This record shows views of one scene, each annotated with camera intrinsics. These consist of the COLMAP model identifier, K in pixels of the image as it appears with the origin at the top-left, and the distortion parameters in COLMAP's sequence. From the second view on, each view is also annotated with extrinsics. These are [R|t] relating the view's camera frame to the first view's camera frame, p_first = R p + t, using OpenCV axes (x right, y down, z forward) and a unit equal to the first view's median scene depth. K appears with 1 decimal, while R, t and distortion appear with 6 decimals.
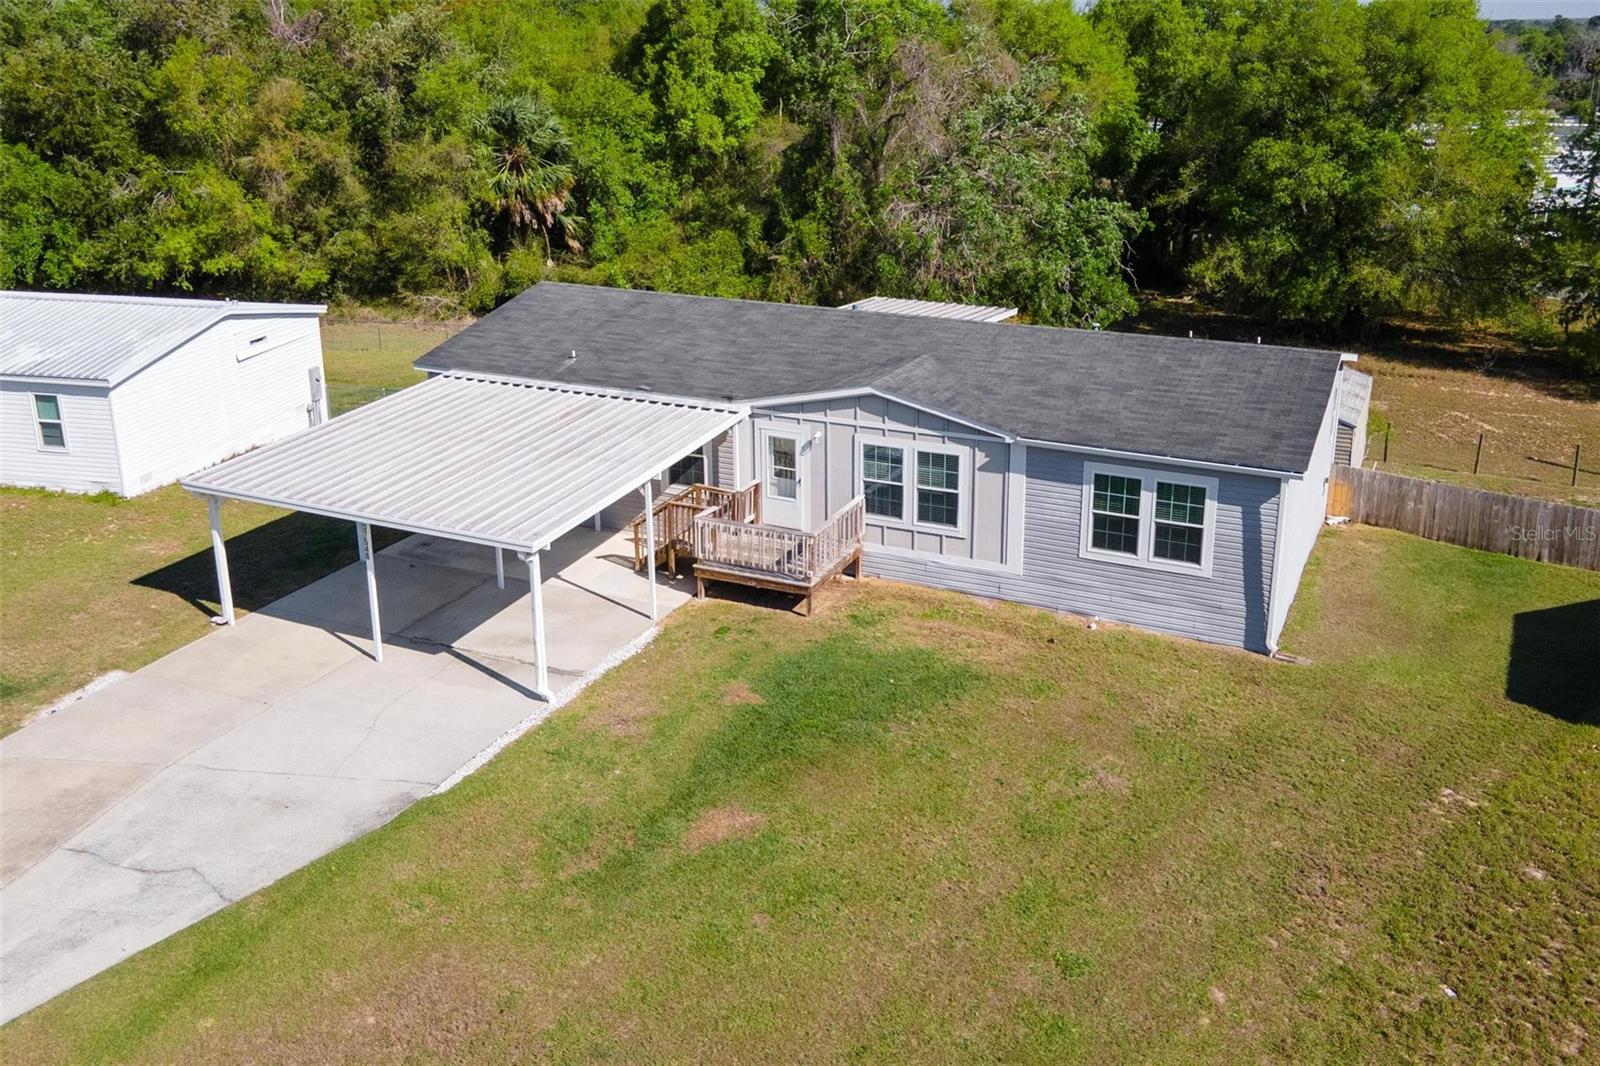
lens RADIAL K [[1425.9, 0, 842.3], [0, 1425.9, 423.3], [0, 0, 1]] dist [0.029481, 0.014950]
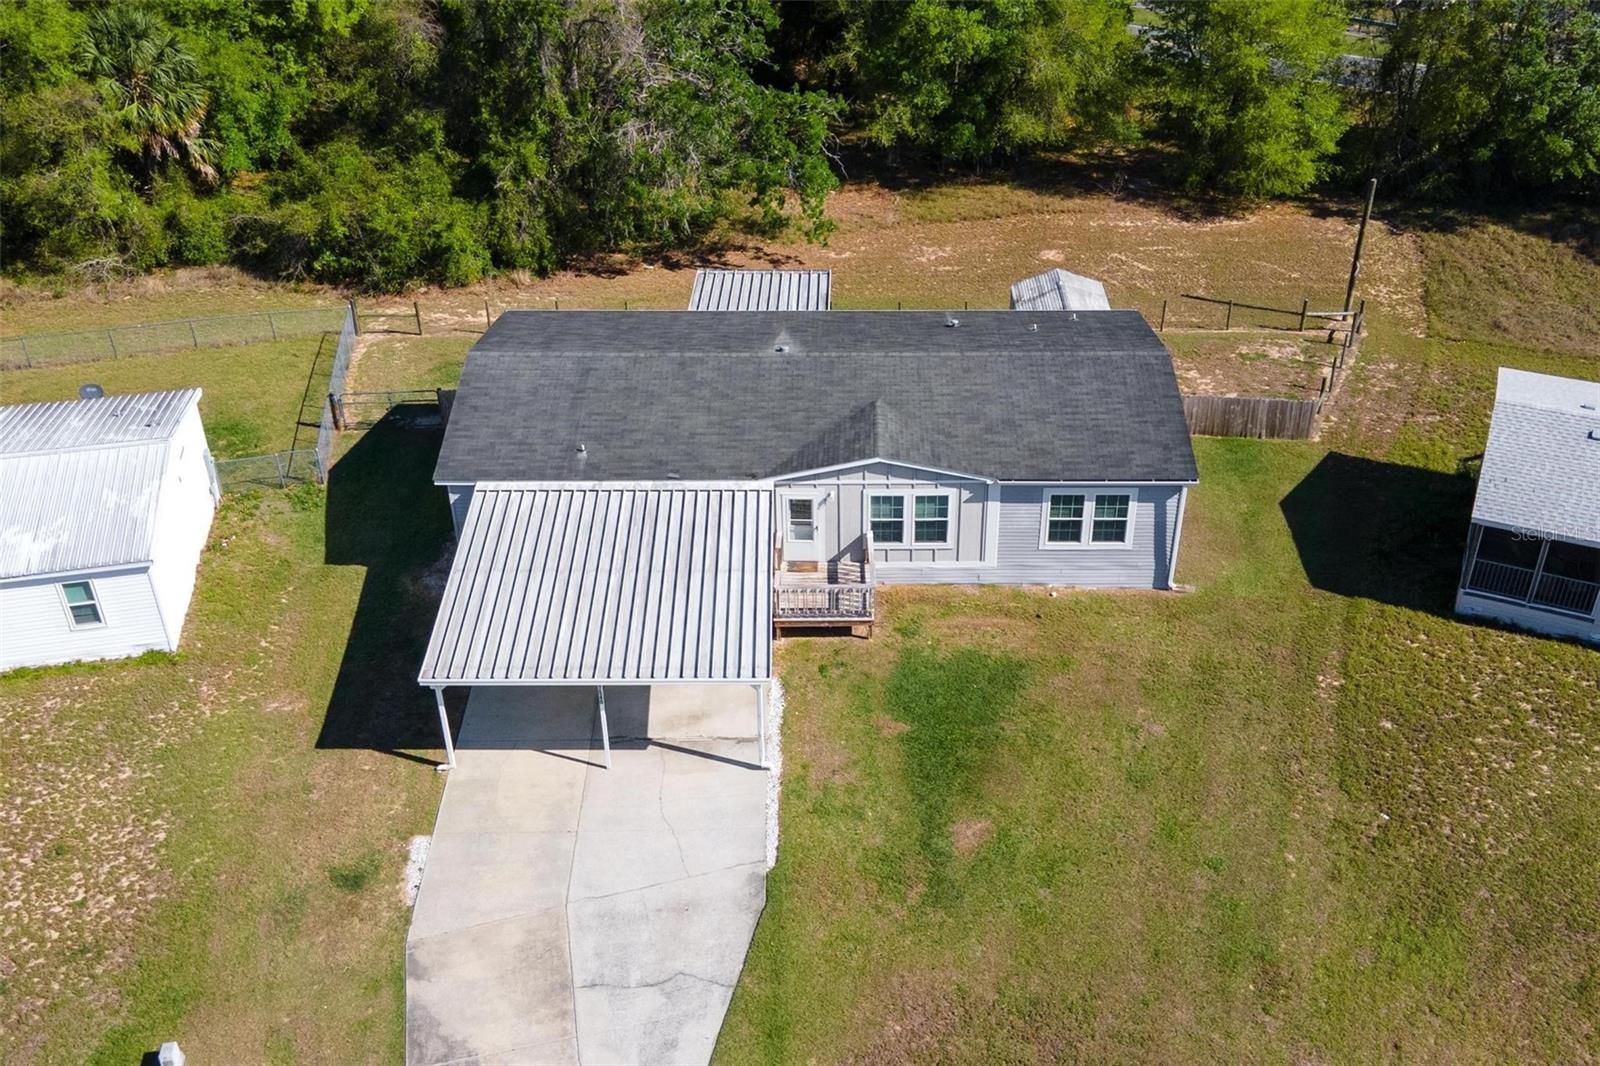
lens RADIAL K [[1569.3, 0, 882.4], [0, 1569.3, 534.2], [0, 0, 1]] dist [0.113989, -0.263031]
pose [[0.904337, -0.229352, 0.359963, -0.529123], [0.109110, 0.939562, 0.324527, -0.441251], [-0.412638, -0.254206, 0.874705, -0.282119]]
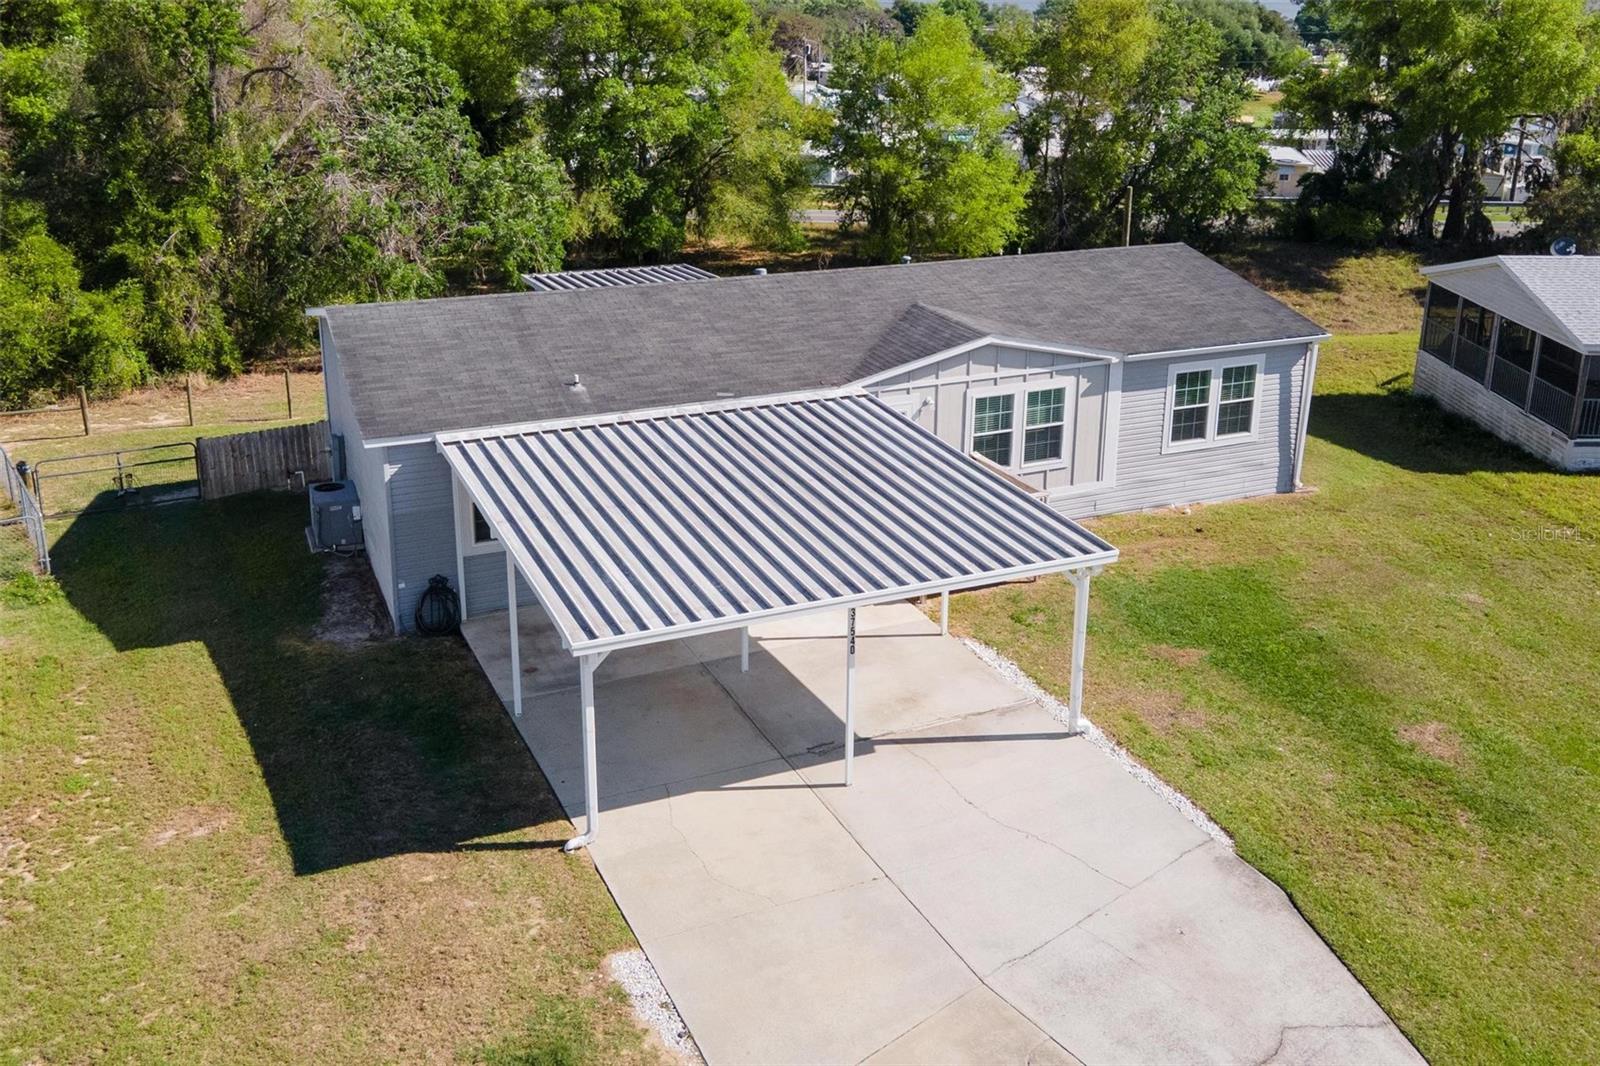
lens RADIAL K [[1425.9, 0, 842.3], [0, 1425.9, 423.3], [0, 0, 1]] dist [0.029481, 0.014950]
pose [[0.656639, -0.216560, 0.722445, -0.778722], [0.192584, 0.974280, 0.117007, -0.103683], [-0.729202, 0.062300, 0.681456, 0.442233]]
